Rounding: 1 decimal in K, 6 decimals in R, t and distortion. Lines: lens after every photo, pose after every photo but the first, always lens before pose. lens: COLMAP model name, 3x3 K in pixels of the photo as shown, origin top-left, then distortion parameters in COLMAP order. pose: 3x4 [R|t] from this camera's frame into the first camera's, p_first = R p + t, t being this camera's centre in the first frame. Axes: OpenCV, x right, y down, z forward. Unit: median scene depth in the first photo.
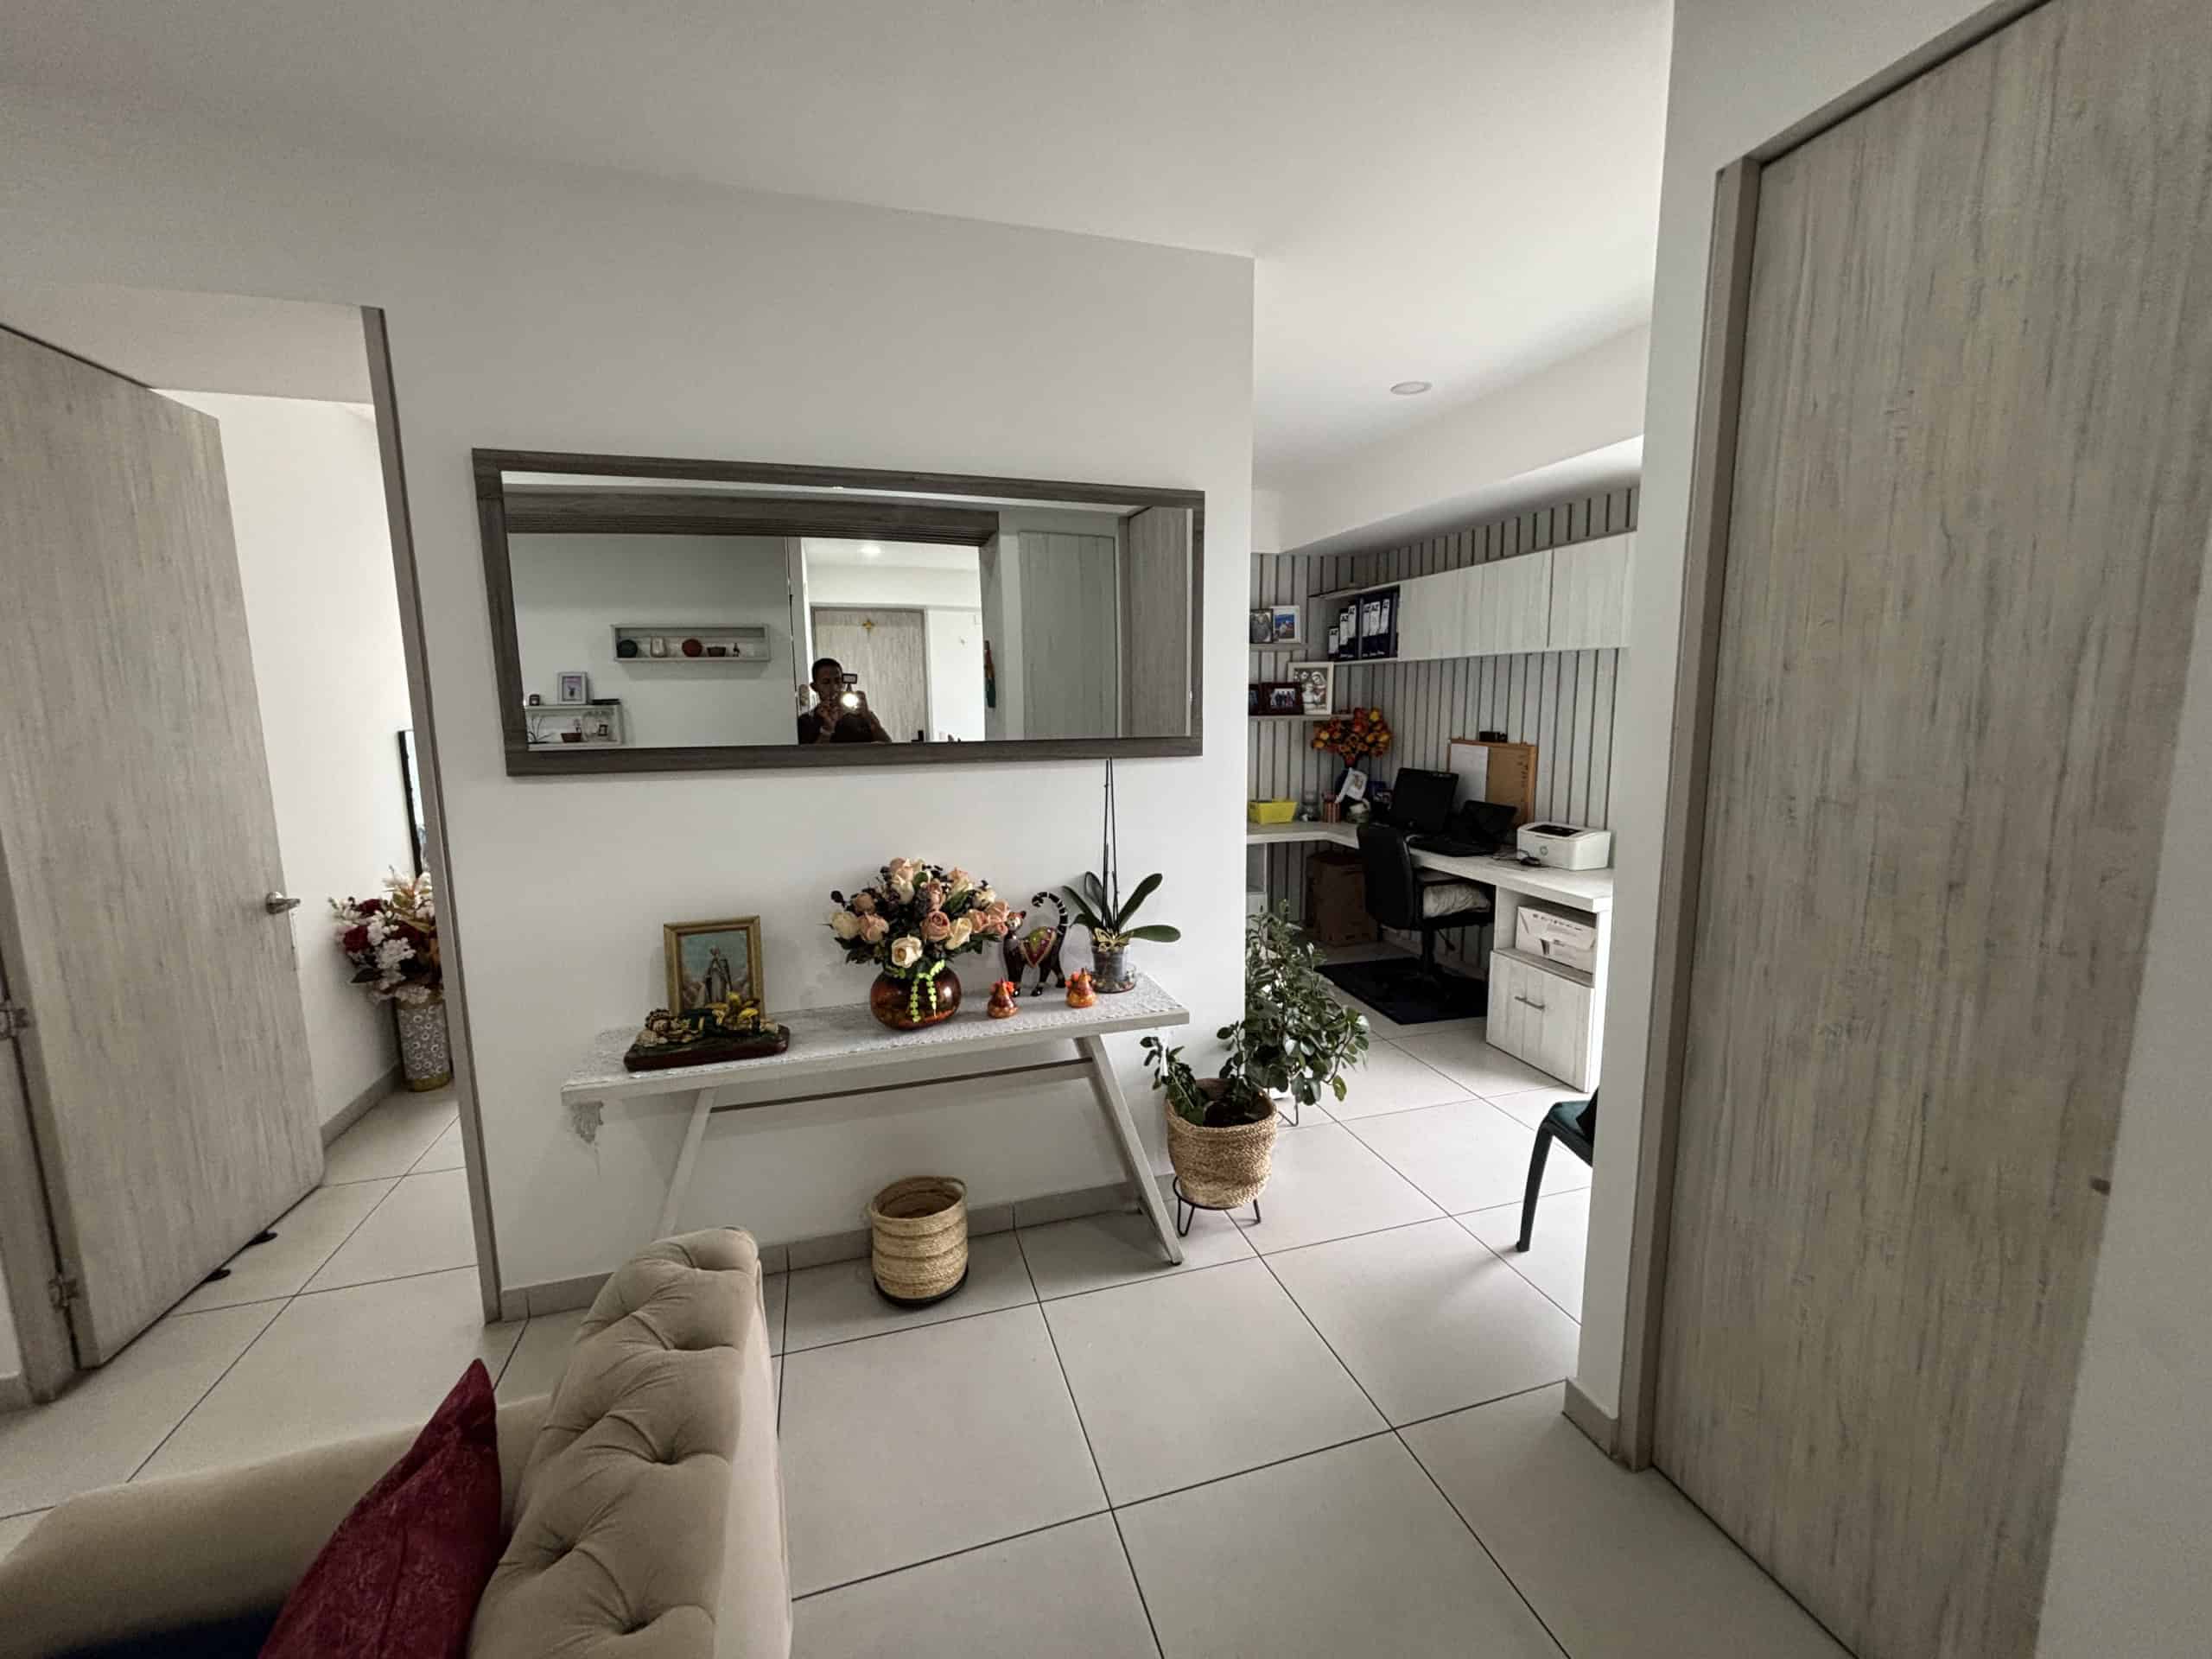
lens RADIAL K [[888.3, 0, 1105.5], [0, 888.3, 838.4], [0, 0, 1]] dist [0.001234, -0.001107]
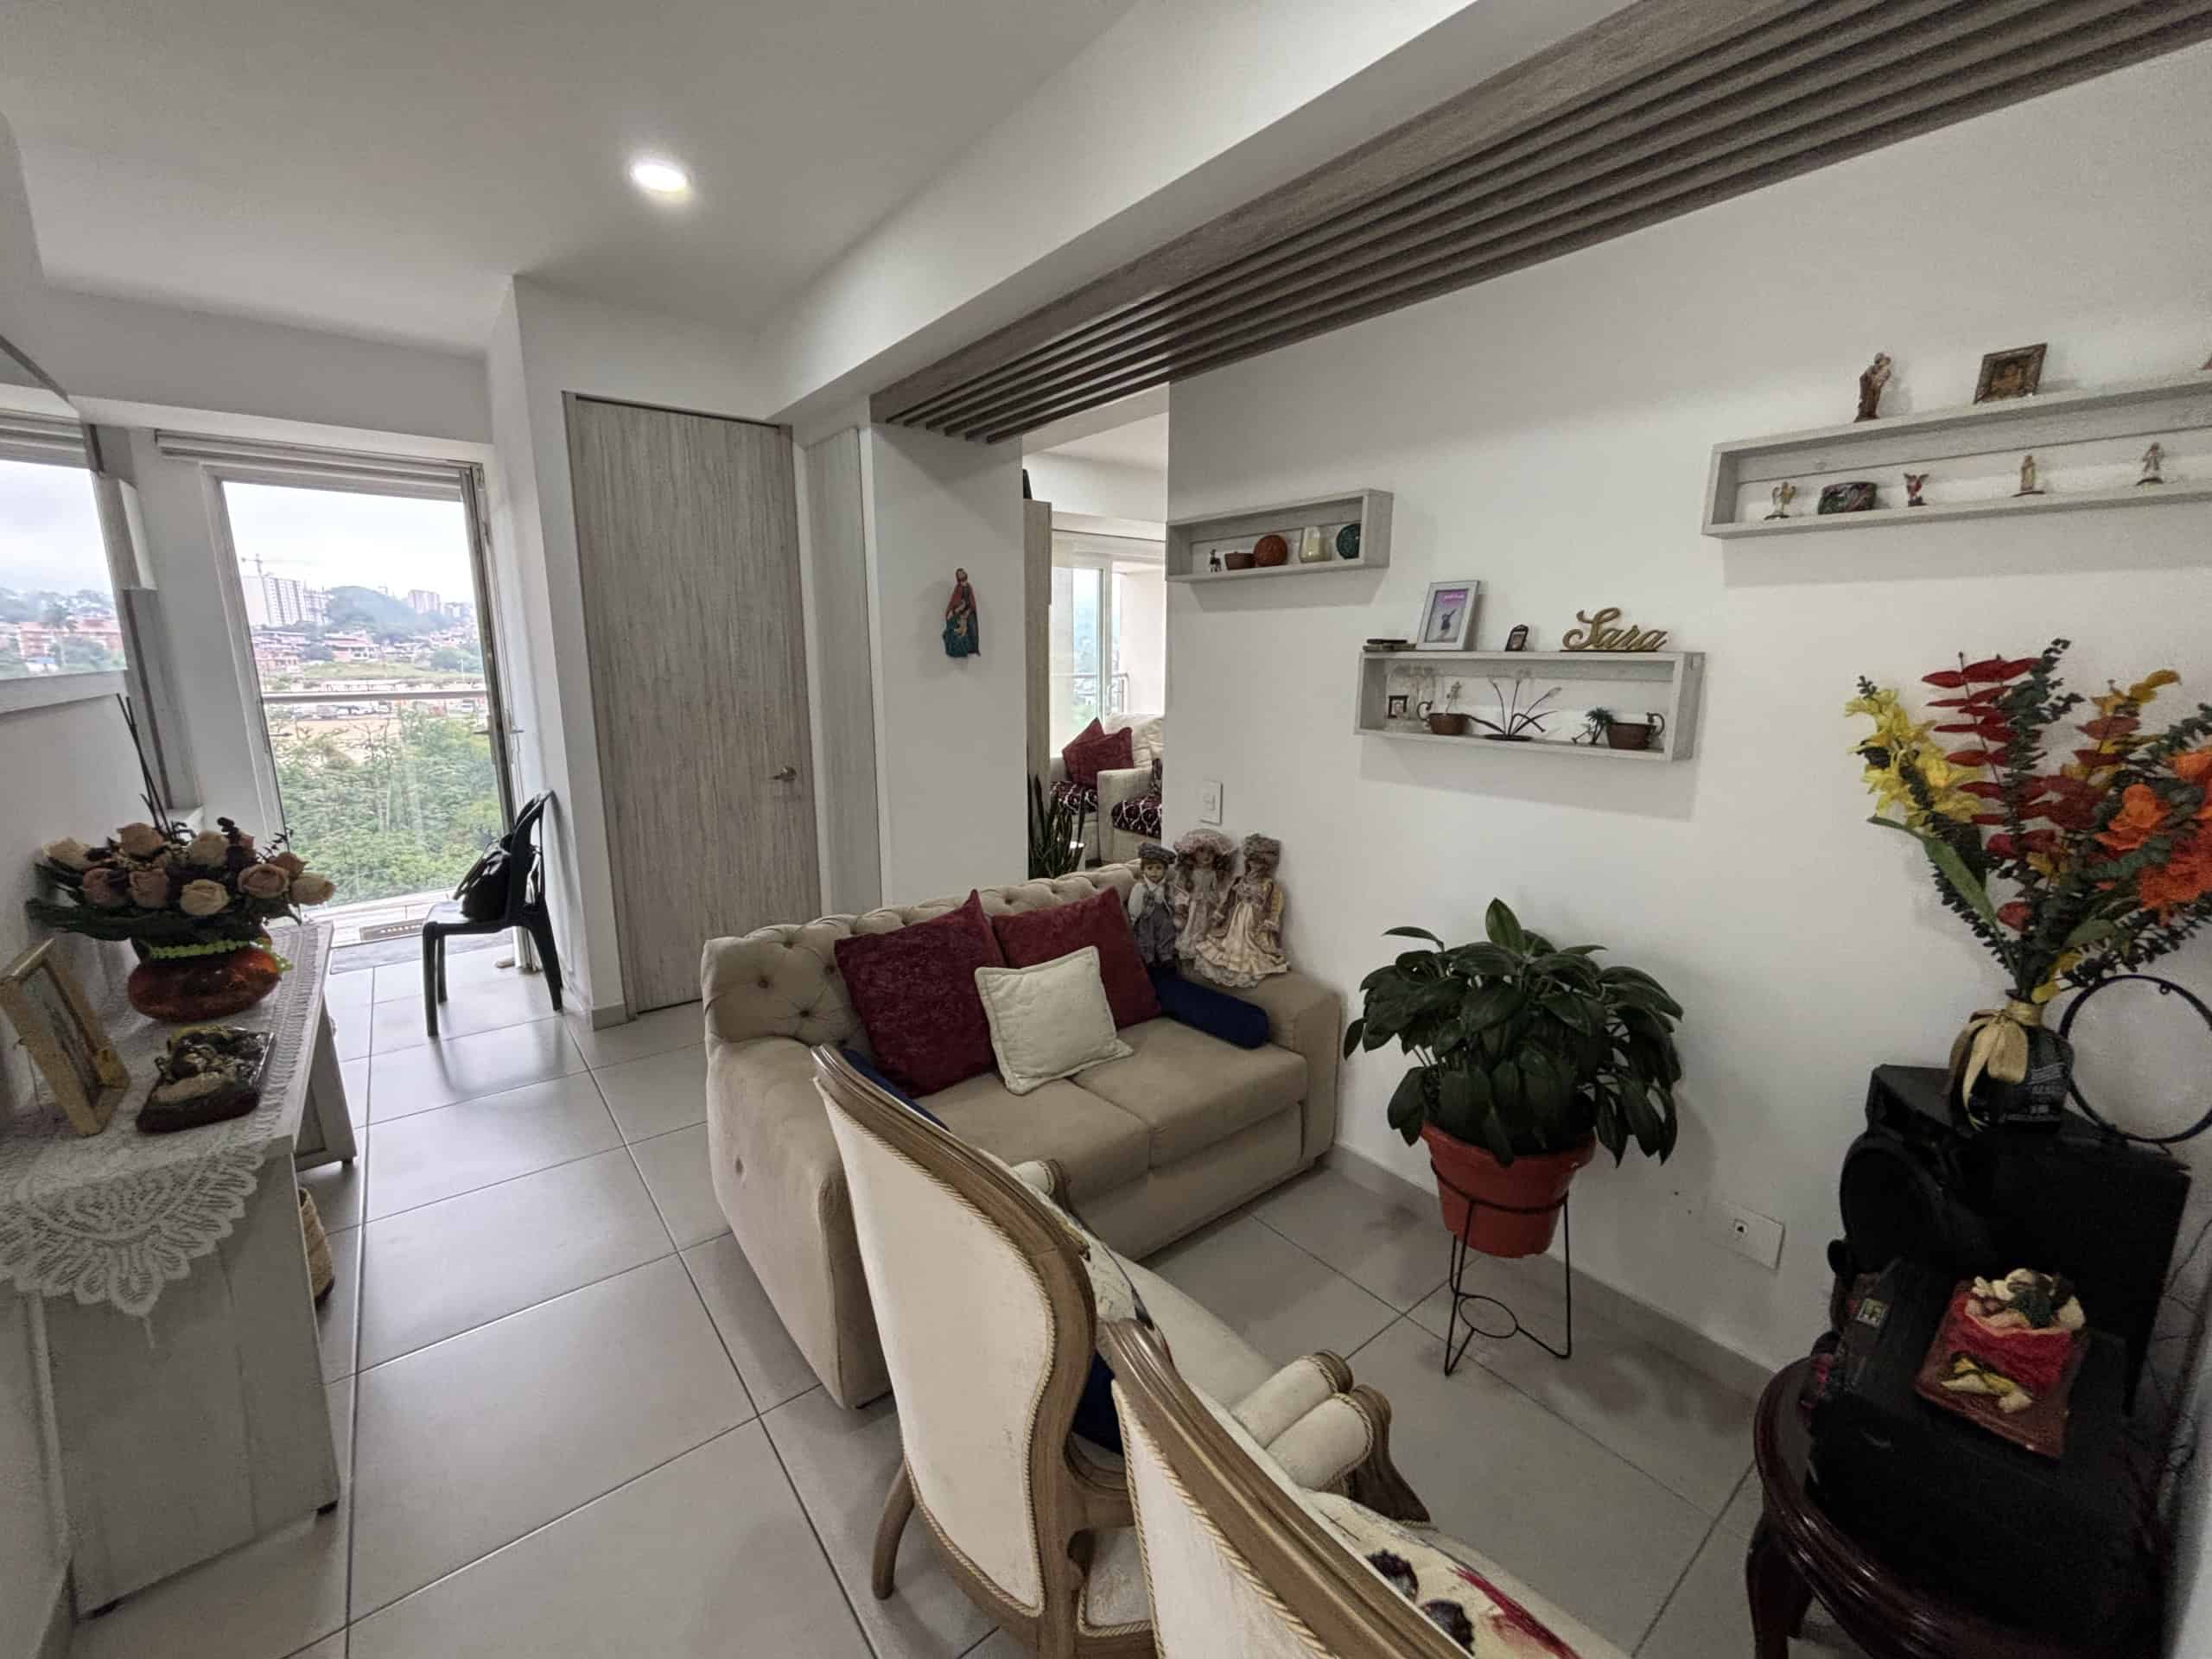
lens RADIAL K [[888.3, 0, 1108.9], [0, 888.3, 827.5], [0, 0, 1]] dist [0.001234, -0.001107]
pose [[-0.373914, -0.174661, 0.910869, -2.146143], [0.143379, 0.959415, 0.242827, -0.071551], [-0.916314, 0.221396, -0.333696, 0.804324]]
